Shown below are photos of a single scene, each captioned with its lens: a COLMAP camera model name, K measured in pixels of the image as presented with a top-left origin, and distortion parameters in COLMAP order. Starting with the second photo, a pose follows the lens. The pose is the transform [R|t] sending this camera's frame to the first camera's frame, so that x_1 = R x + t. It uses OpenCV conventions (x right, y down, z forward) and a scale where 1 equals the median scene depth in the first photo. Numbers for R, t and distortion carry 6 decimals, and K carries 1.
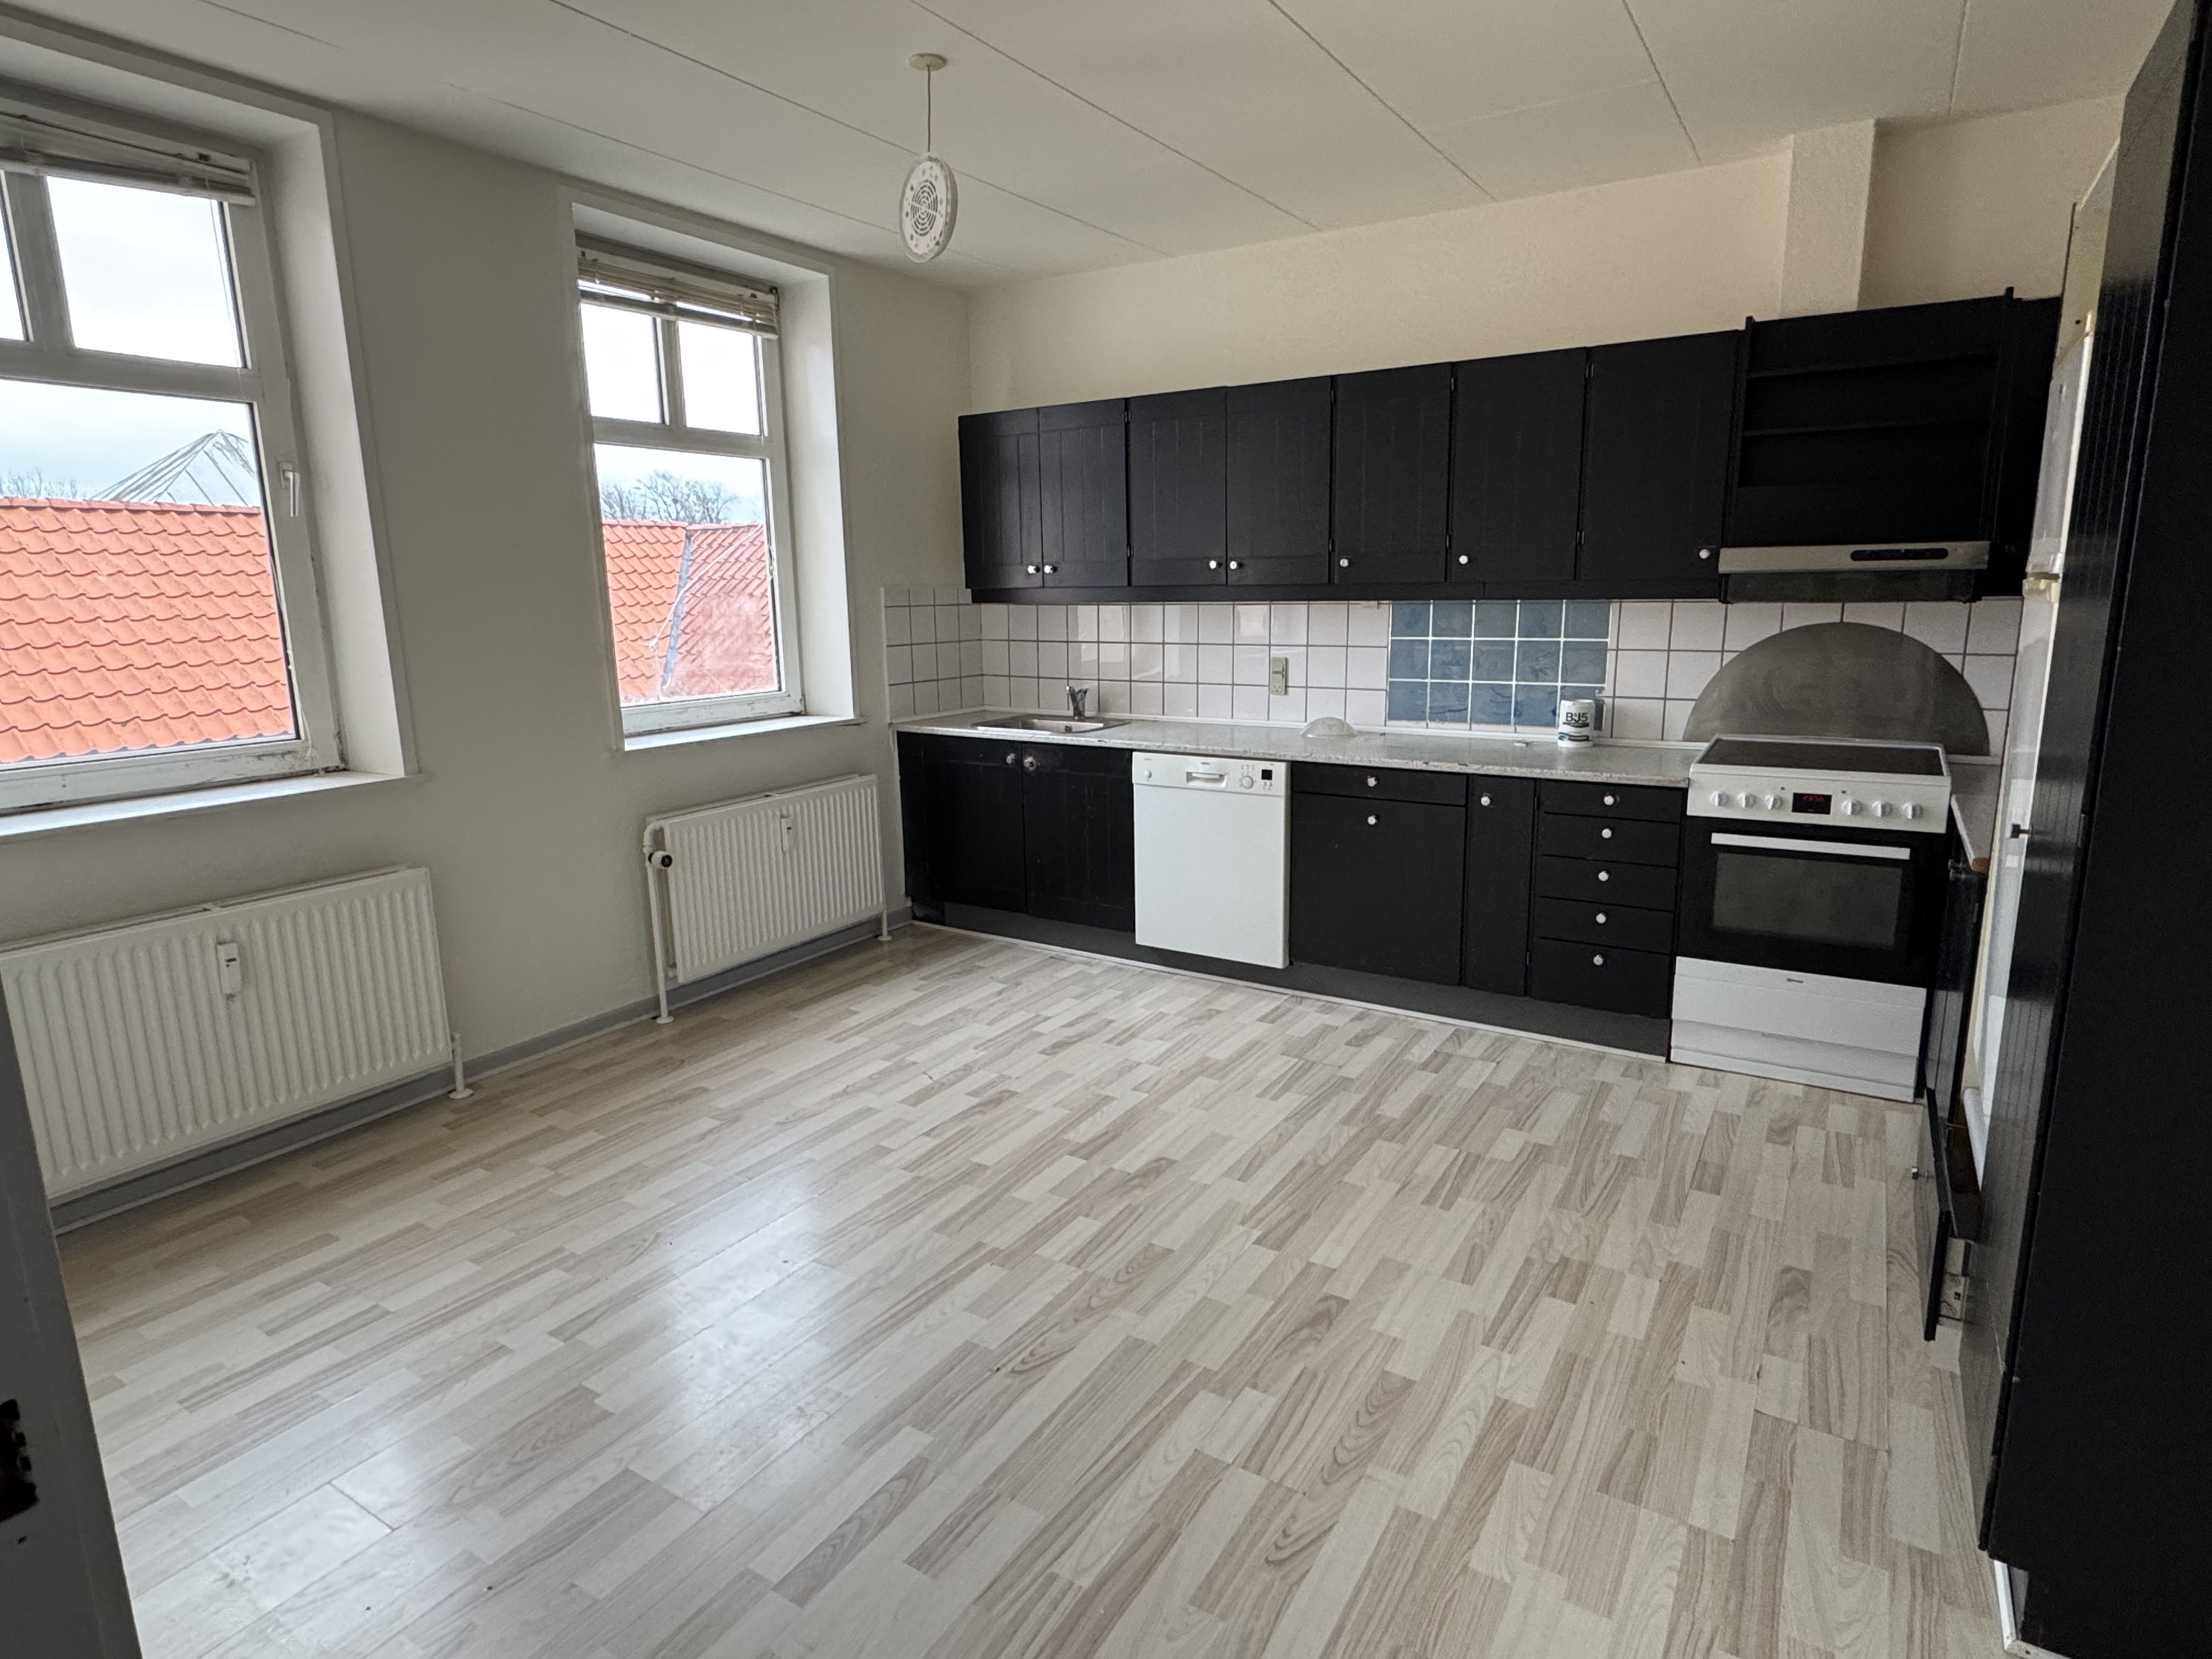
lens RADIAL K [[1220.8, 0, 1103.3], [0, 1220.8, 832.3], [0, 0, 1]] dist [0.005947, 0.001738]
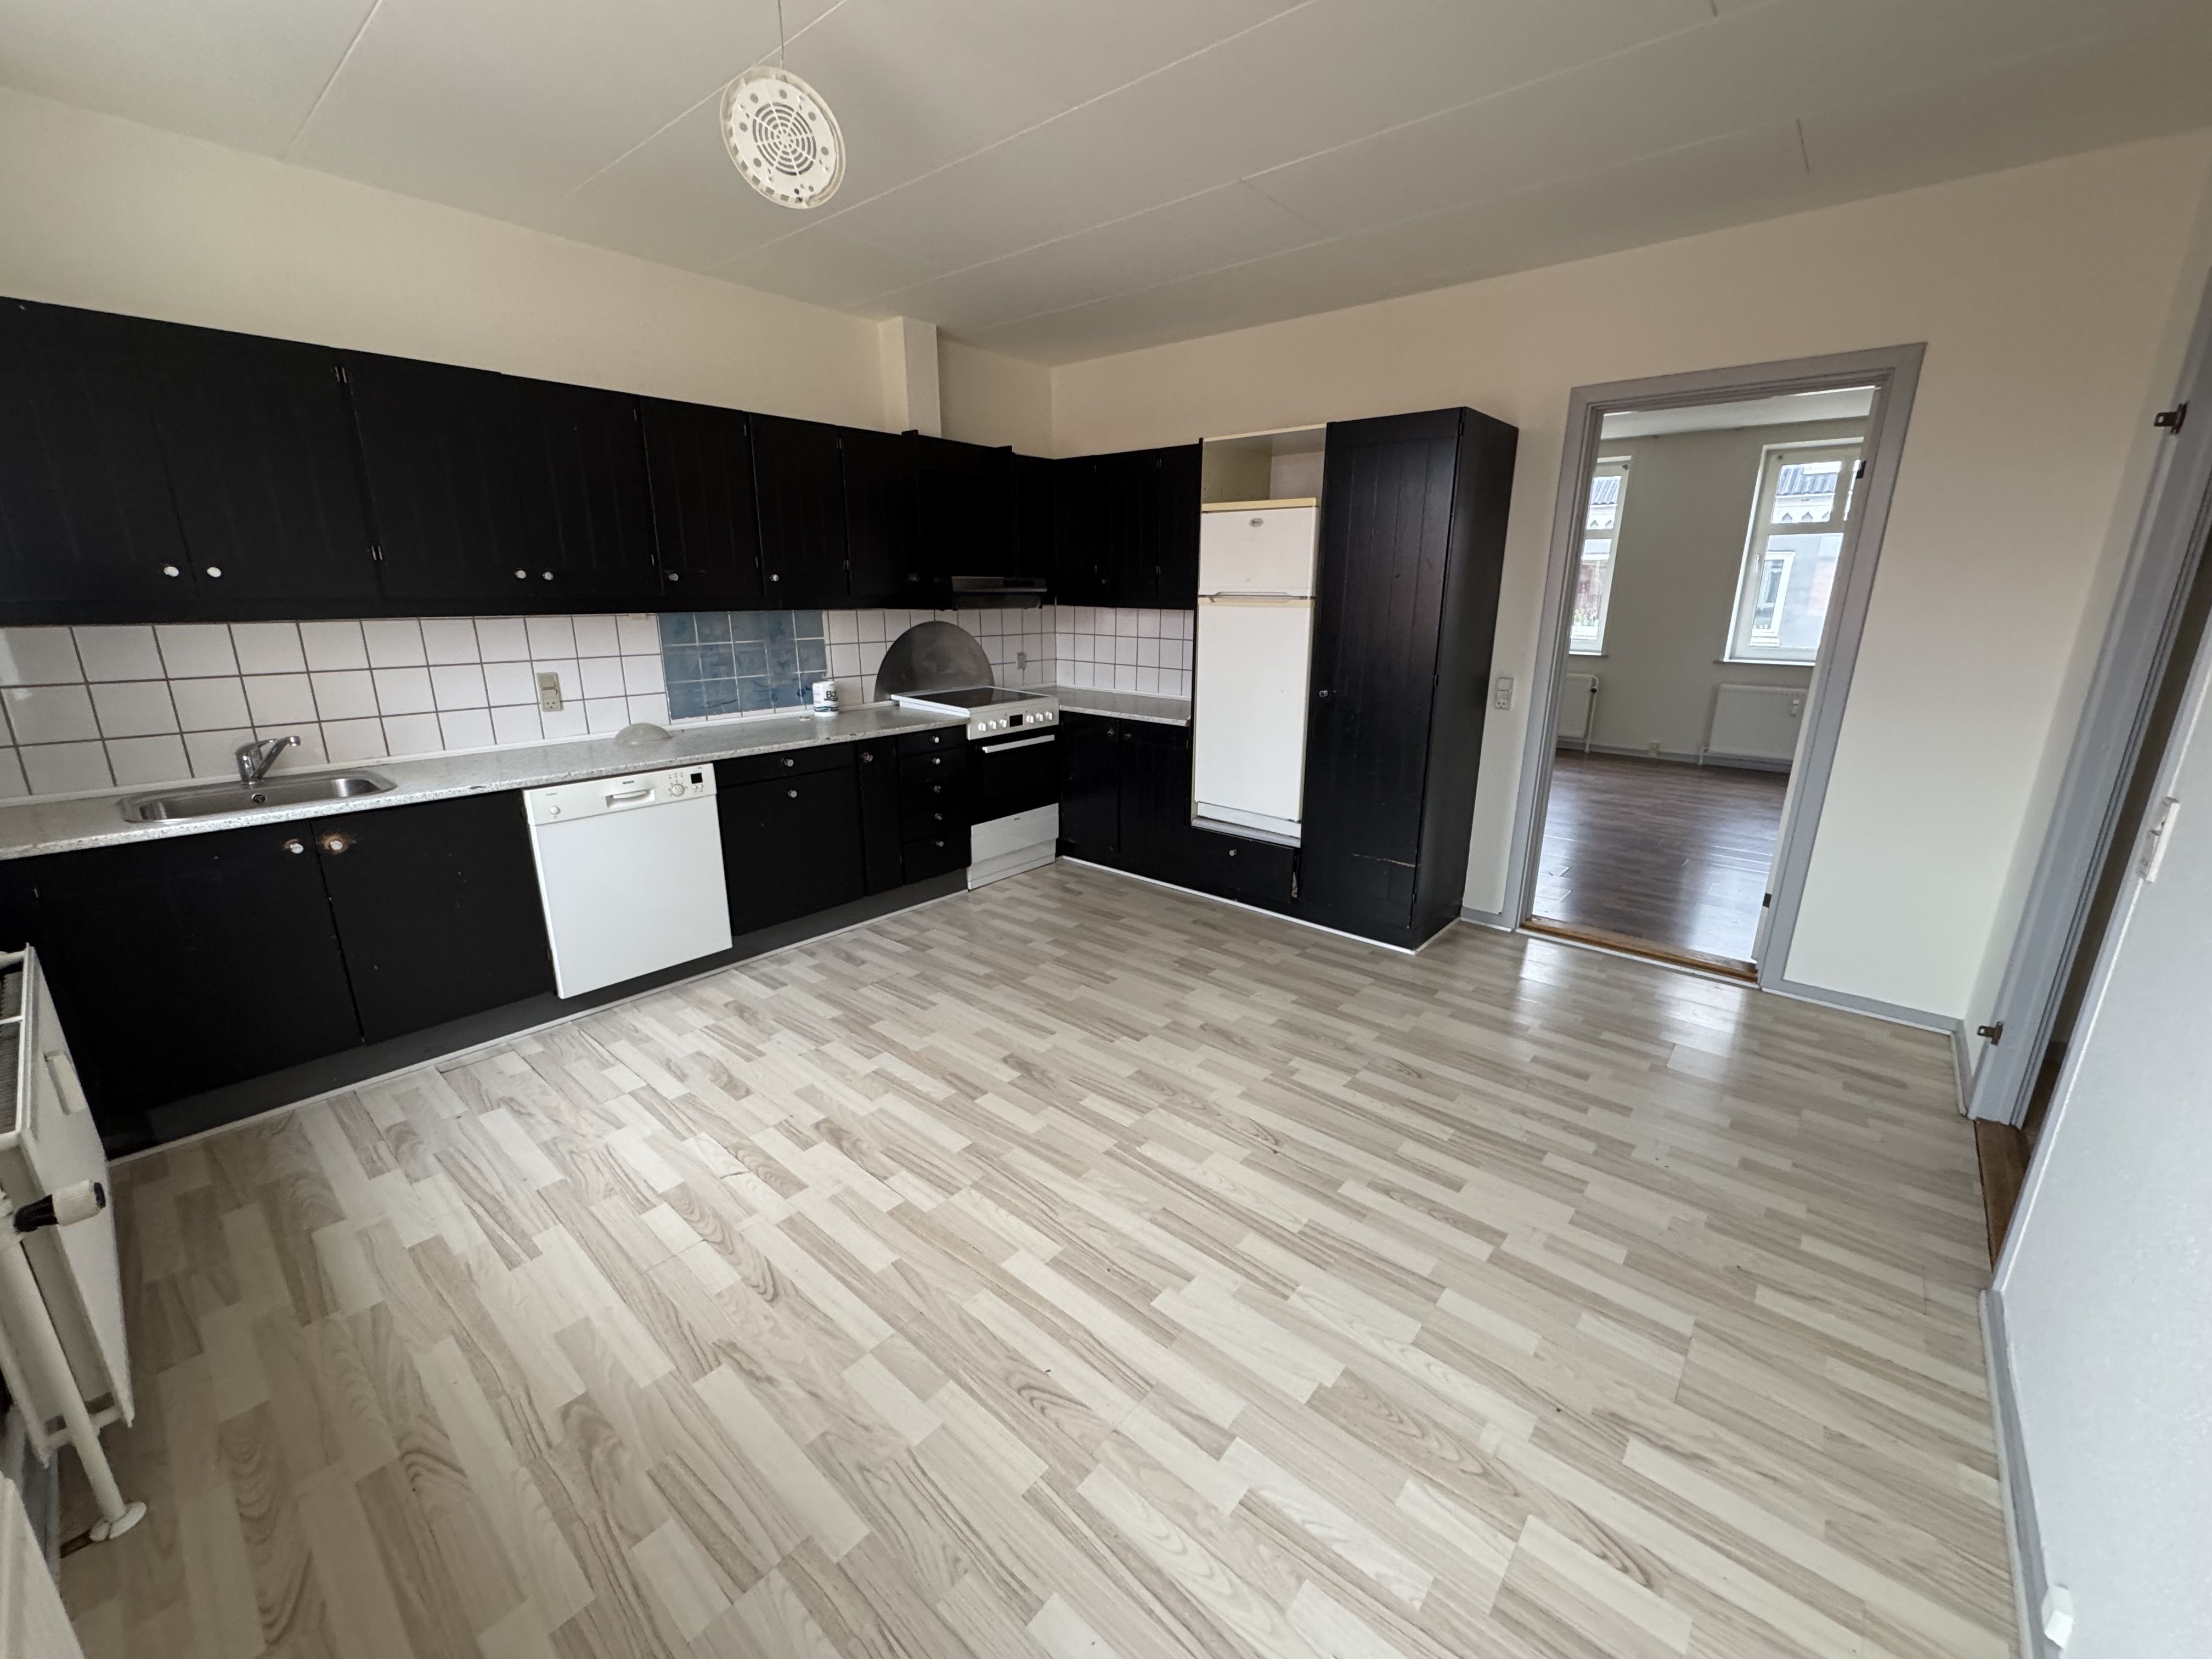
lens RADIAL K [[876.0, 0, 1106.0], [0, 876.0, 829.5], [0, 0, 1]] dist [-0.004442, 0.000013]
pose [[0.145927, -0.249834, 0.957230, -0.621113], [0.191683, 0.956391, 0.220393, -0.116642], [-0.970548, 0.151324, 0.187452, 0.580116]]
